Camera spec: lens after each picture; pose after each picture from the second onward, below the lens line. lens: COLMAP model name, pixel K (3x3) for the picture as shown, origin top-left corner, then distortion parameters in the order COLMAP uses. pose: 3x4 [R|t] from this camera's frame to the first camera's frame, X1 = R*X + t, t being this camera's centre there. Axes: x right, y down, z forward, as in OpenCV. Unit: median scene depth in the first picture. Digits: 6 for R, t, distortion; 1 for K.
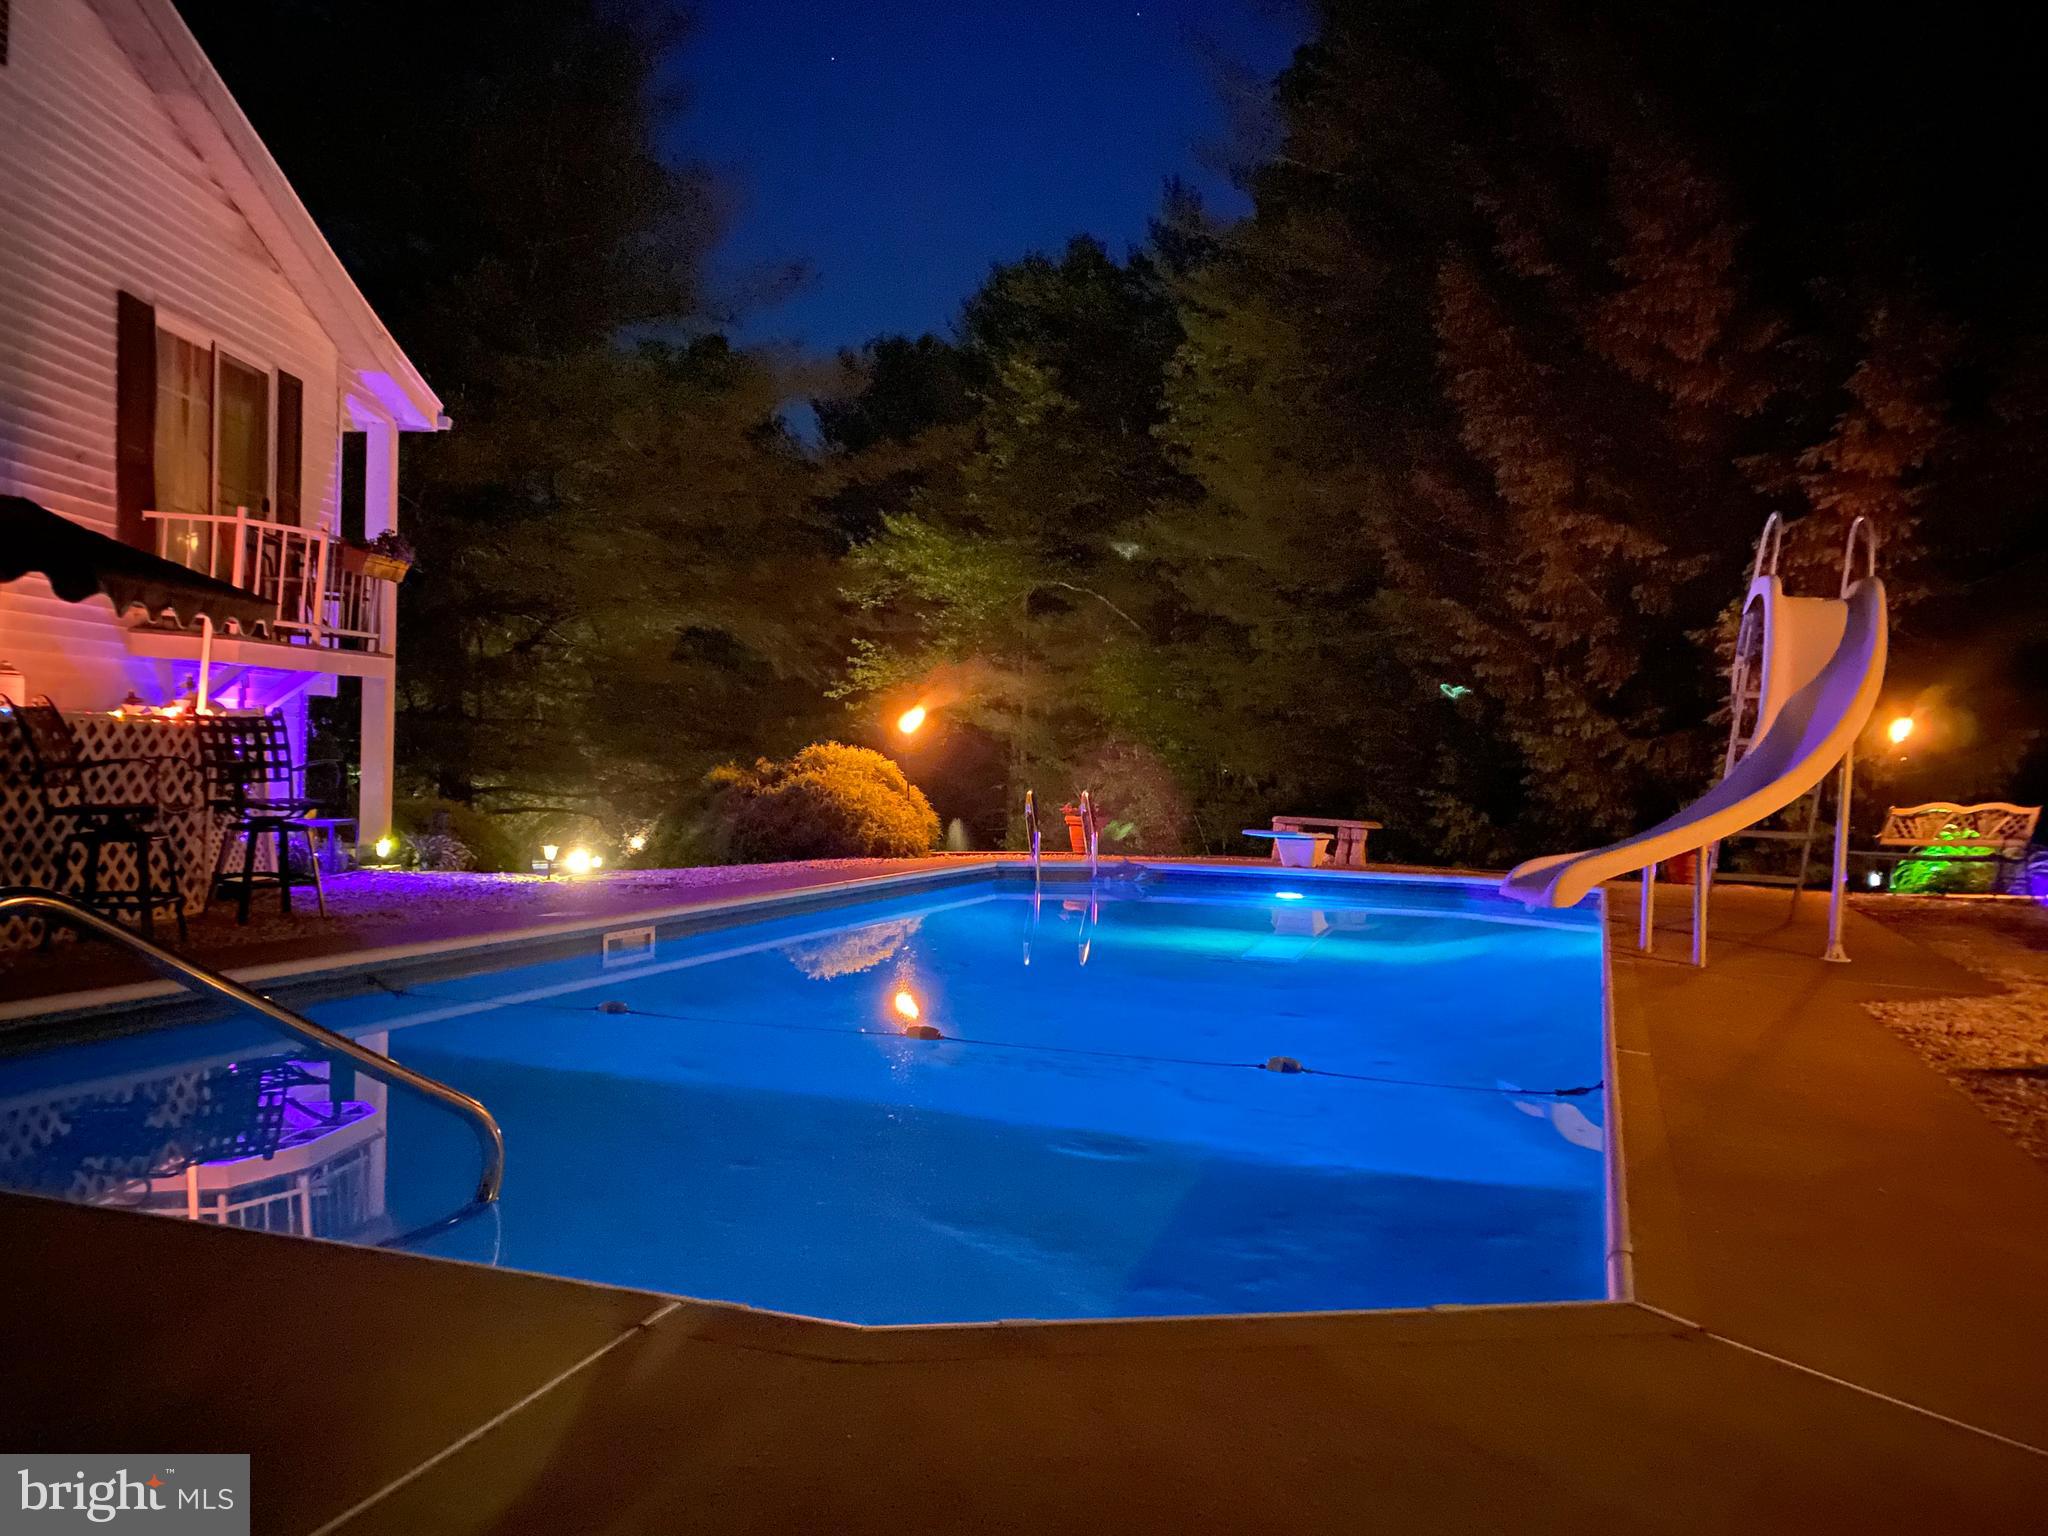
lens RADIAL K [[1556.3, 0, 1019.0], [0, 1556.3, 778.1], [0, 0, 1]] dist [0.095471, -0.156914]
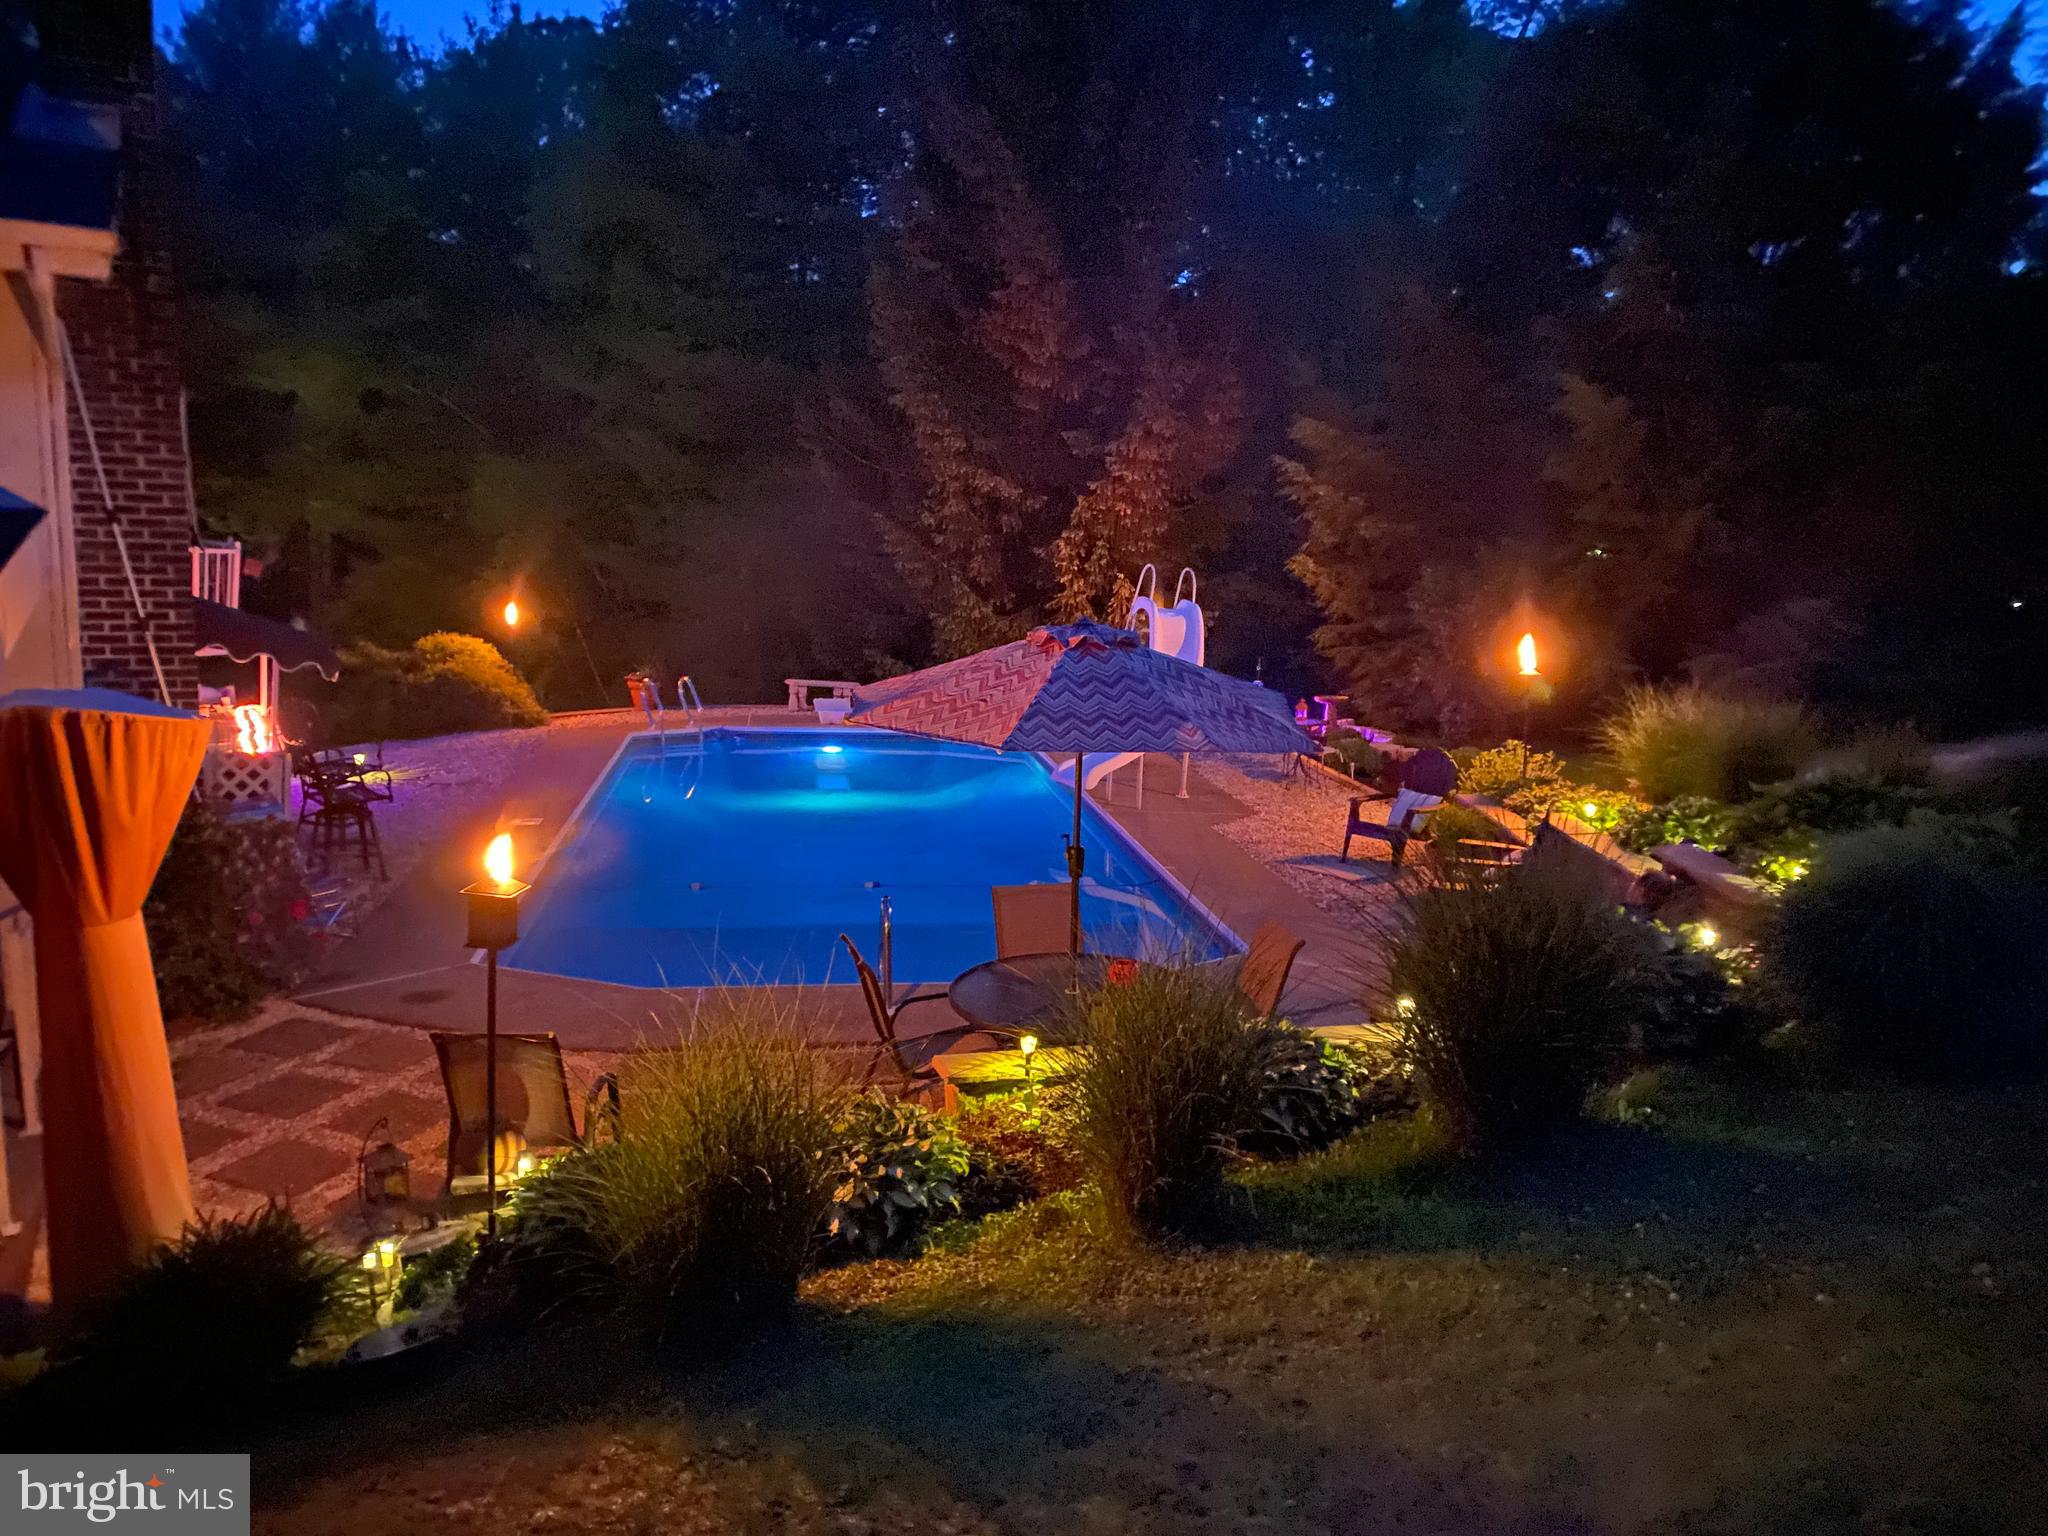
lens RADIAL K [[1556.3, 0, 1019.0], [0, 1556.3, 778.1], [0, 0, 1]] dist [0.095471, -0.156914]
pose [[0.877491, -0.071286, 0.474265, -0.324927], [-0.011667, 0.985426, 0.169704, -0.129565], [-0.479450, -0.154447, 0.863871, -0.339317]]
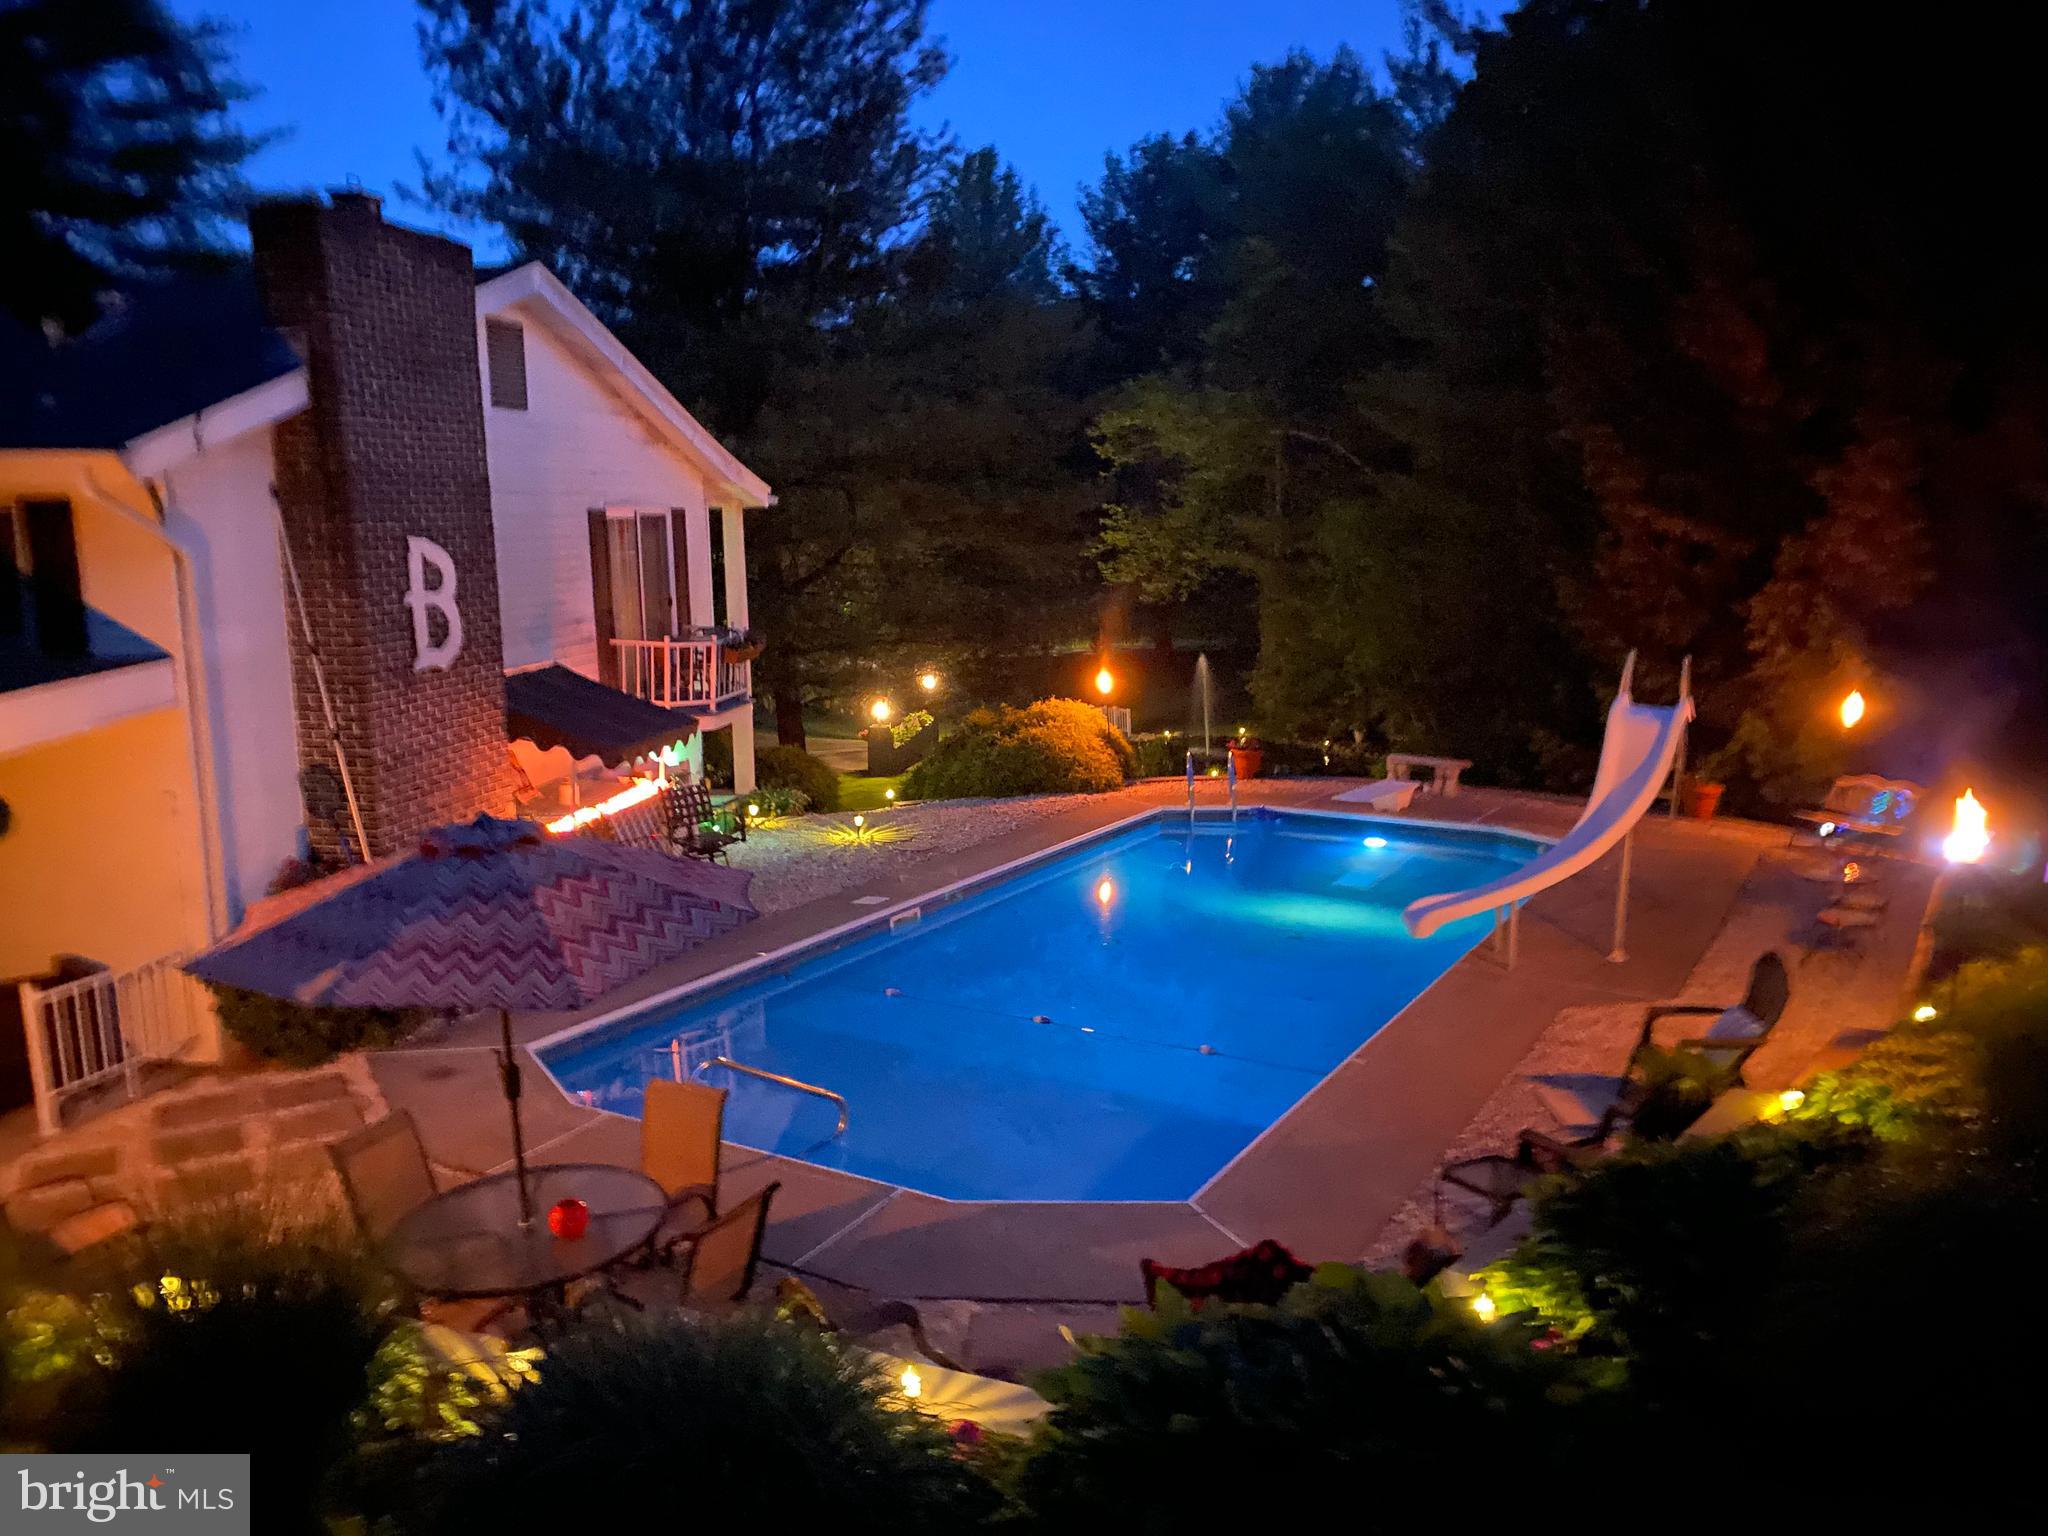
lens RADIAL K [[1556.3, 0, 1019.0], [0, 1556.3, 778.1], [0, 0, 1]] dist [0.095471, -0.156914]
pose [[0.982490, -0.000191, -0.186315, 0.102770], [0.029336, 0.987685, 0.153684, -0.164186], [0.183991, -0.156458, 0.970396, -0.324003]]
